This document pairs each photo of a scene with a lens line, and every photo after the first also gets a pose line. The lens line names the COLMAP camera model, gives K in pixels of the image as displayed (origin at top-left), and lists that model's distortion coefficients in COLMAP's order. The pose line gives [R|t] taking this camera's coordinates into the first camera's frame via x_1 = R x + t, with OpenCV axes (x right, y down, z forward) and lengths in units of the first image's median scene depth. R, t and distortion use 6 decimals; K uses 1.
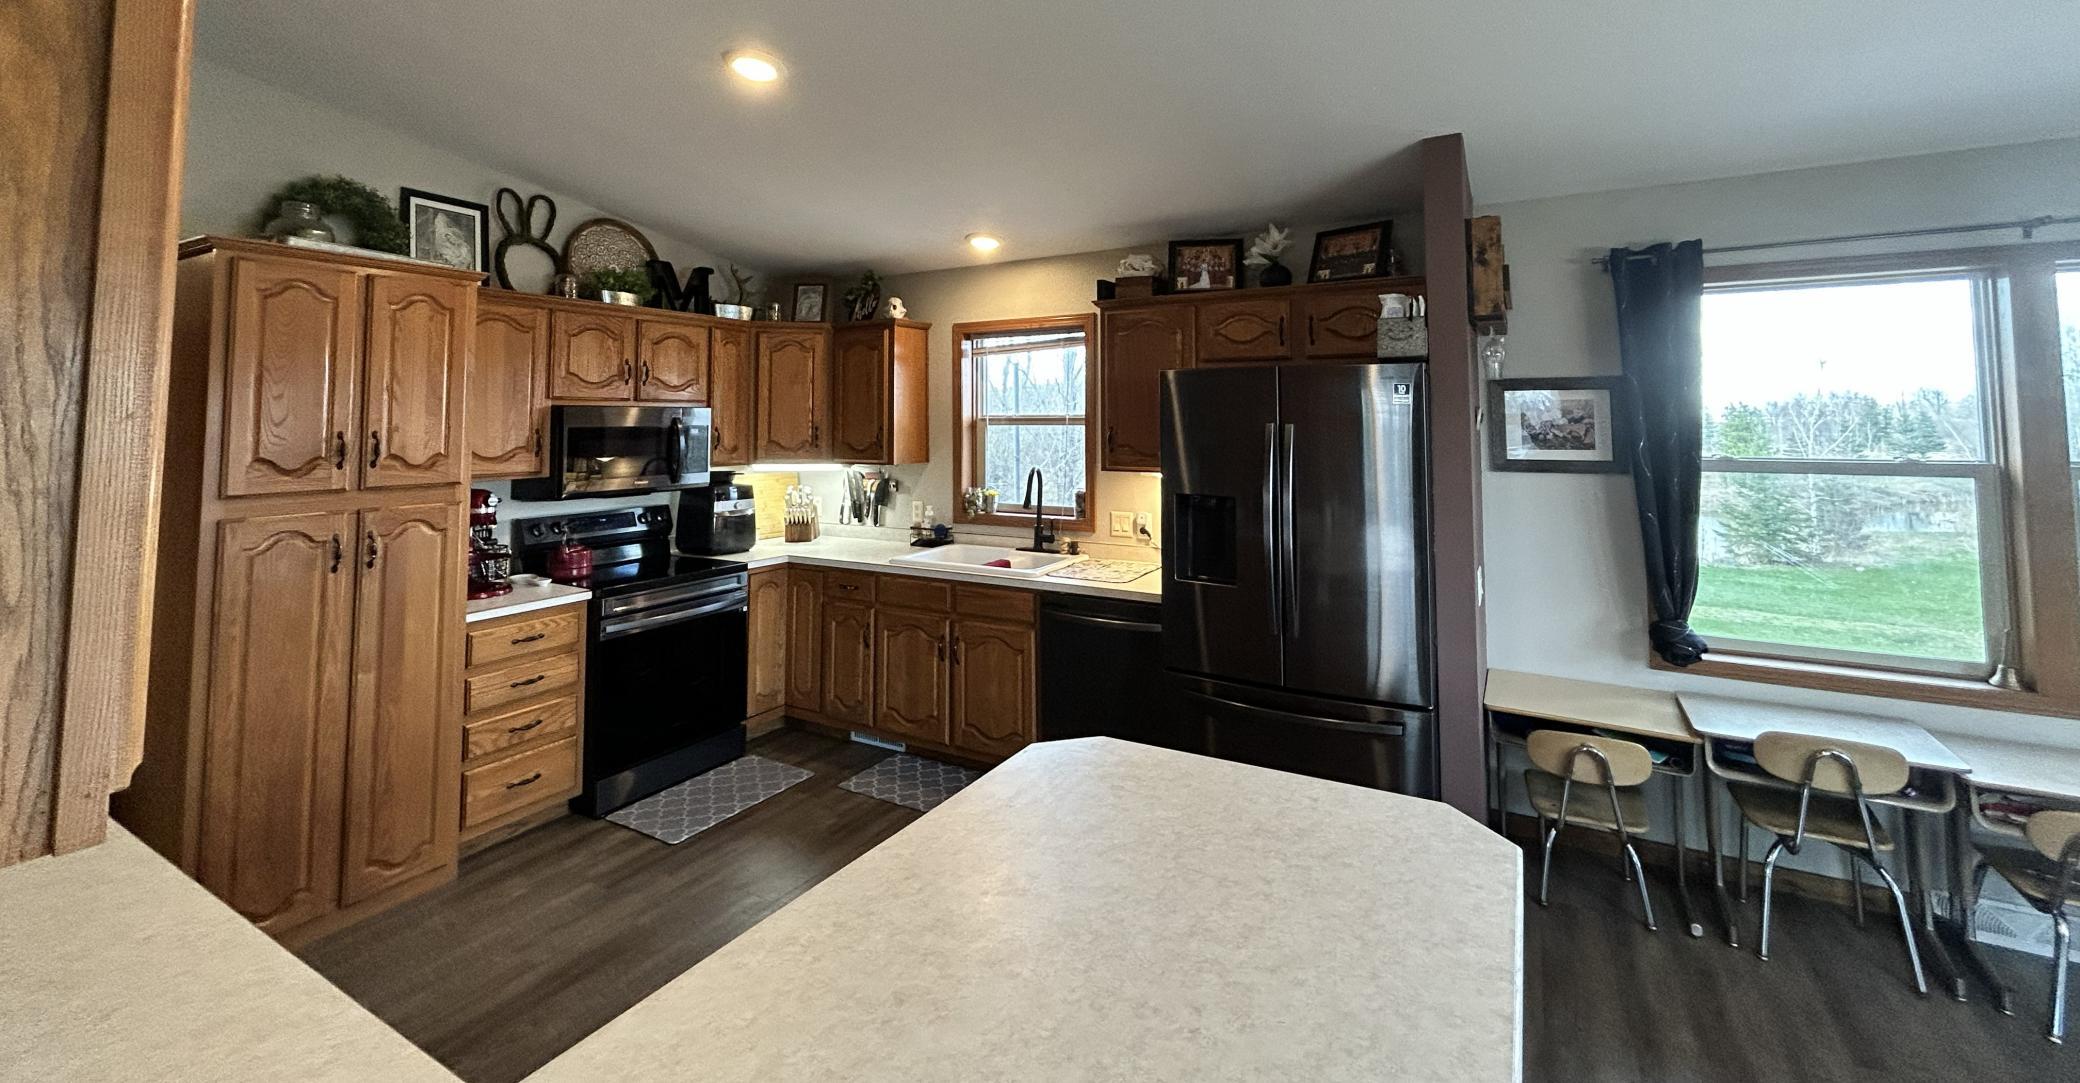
lens RADIAL K [[833.7, 0, 1041.0], [0, 833.7, 374.2], [0, 0, 1]] dist [-0.002595, -0.000002]
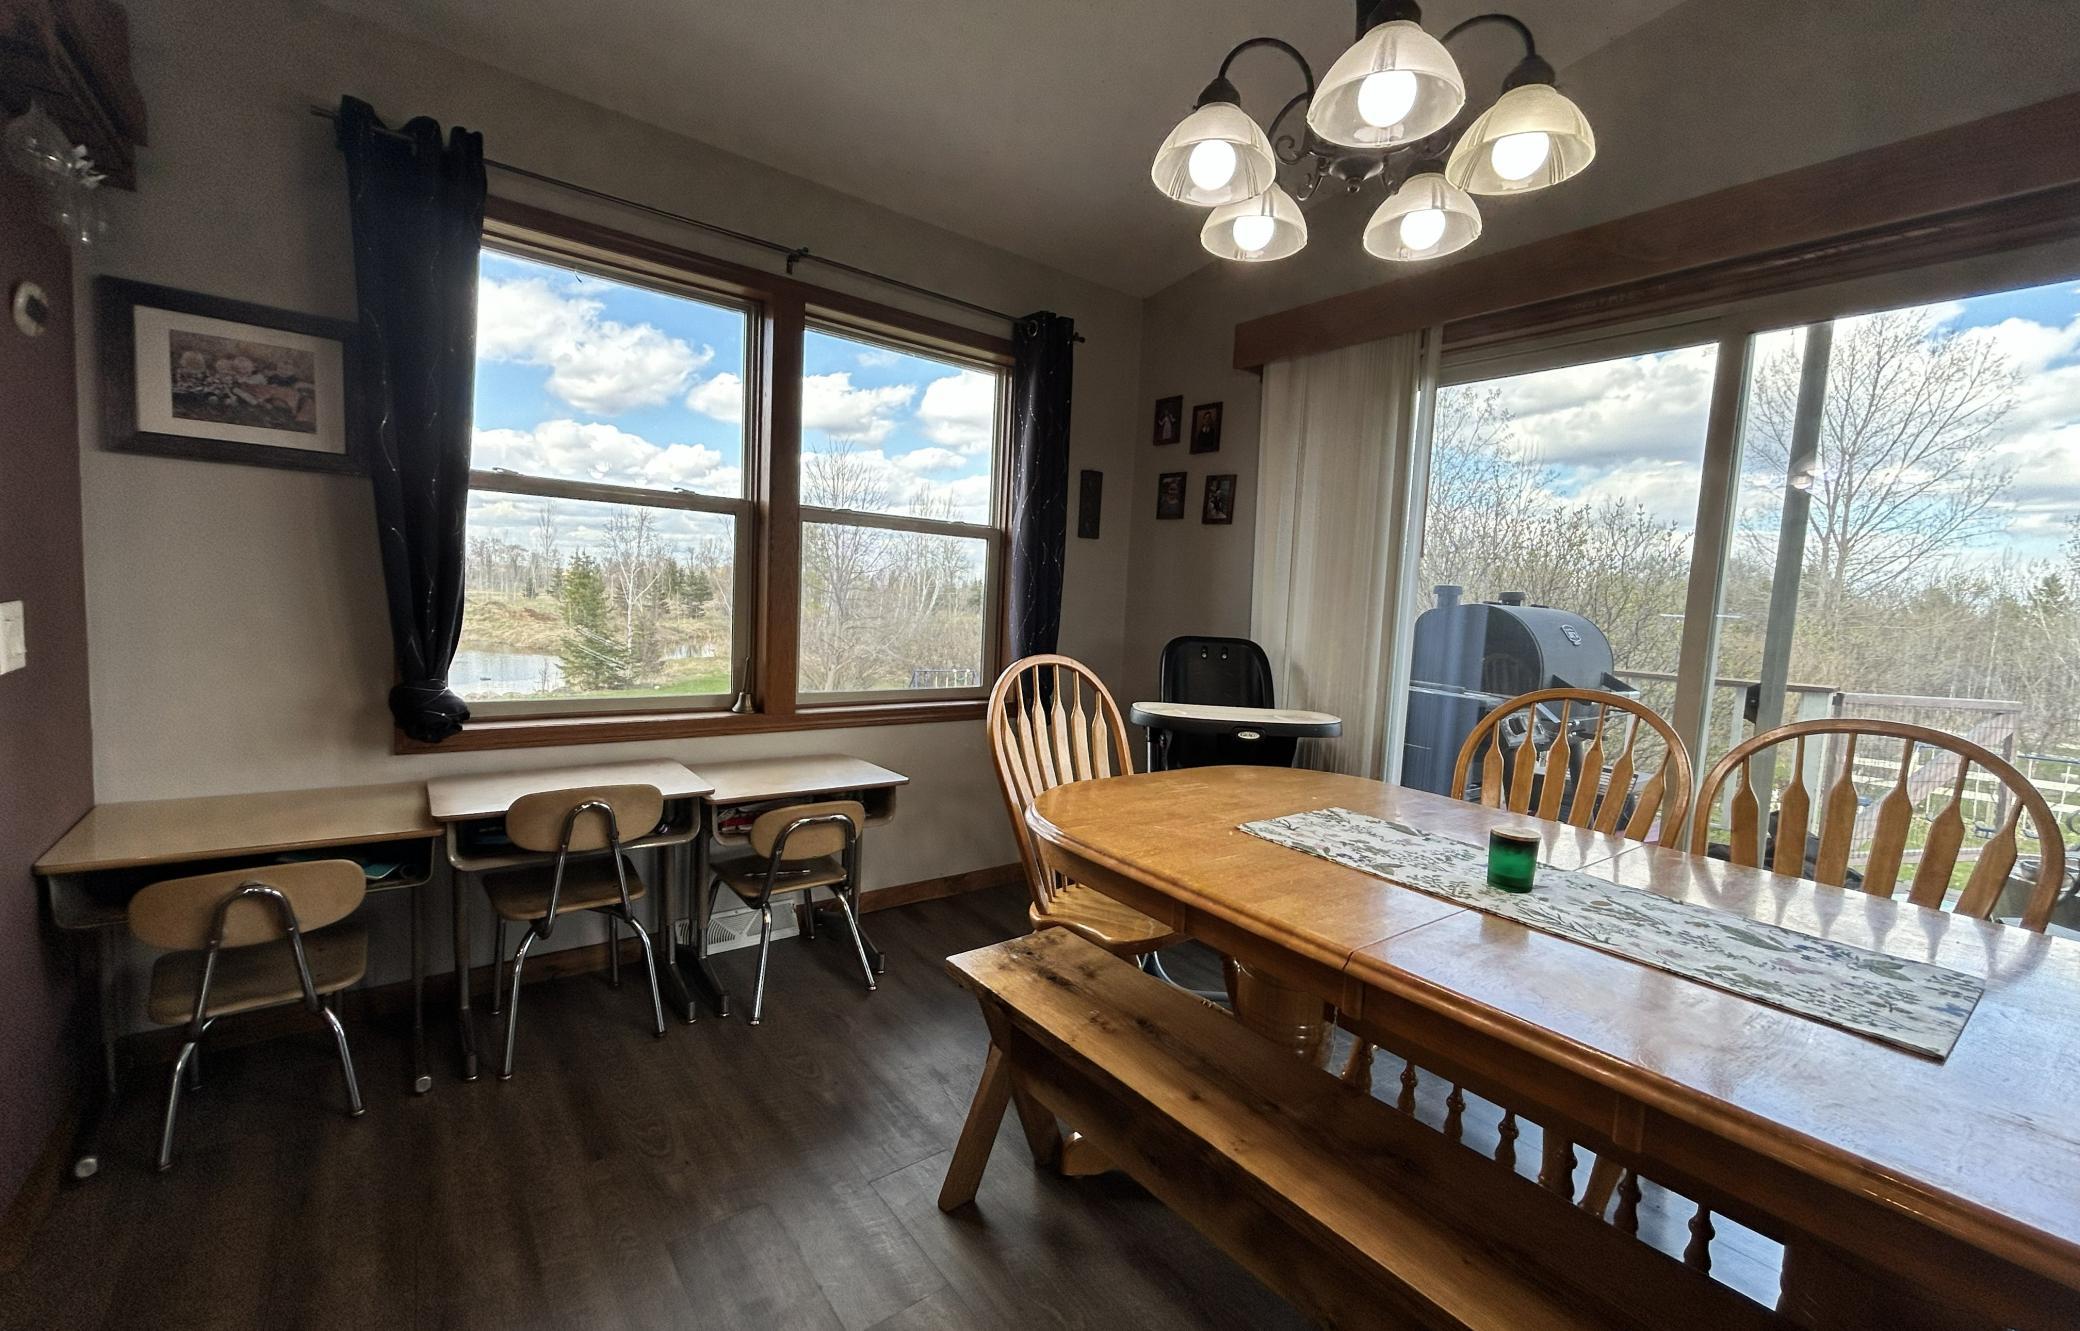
lens RADIAL K [[859.0, 0, 1040.0], [0, 859.0, 665.5], [0, 0, 1]] dist [0.000852, 0.000176]
pose [[0.373232, -0.059332, 0.925839, 0.223945], [-0.109300, 0.988191, 0.107390, 0.118865], [-0.921277, -0.141276, 0.362340, 0.200758]]
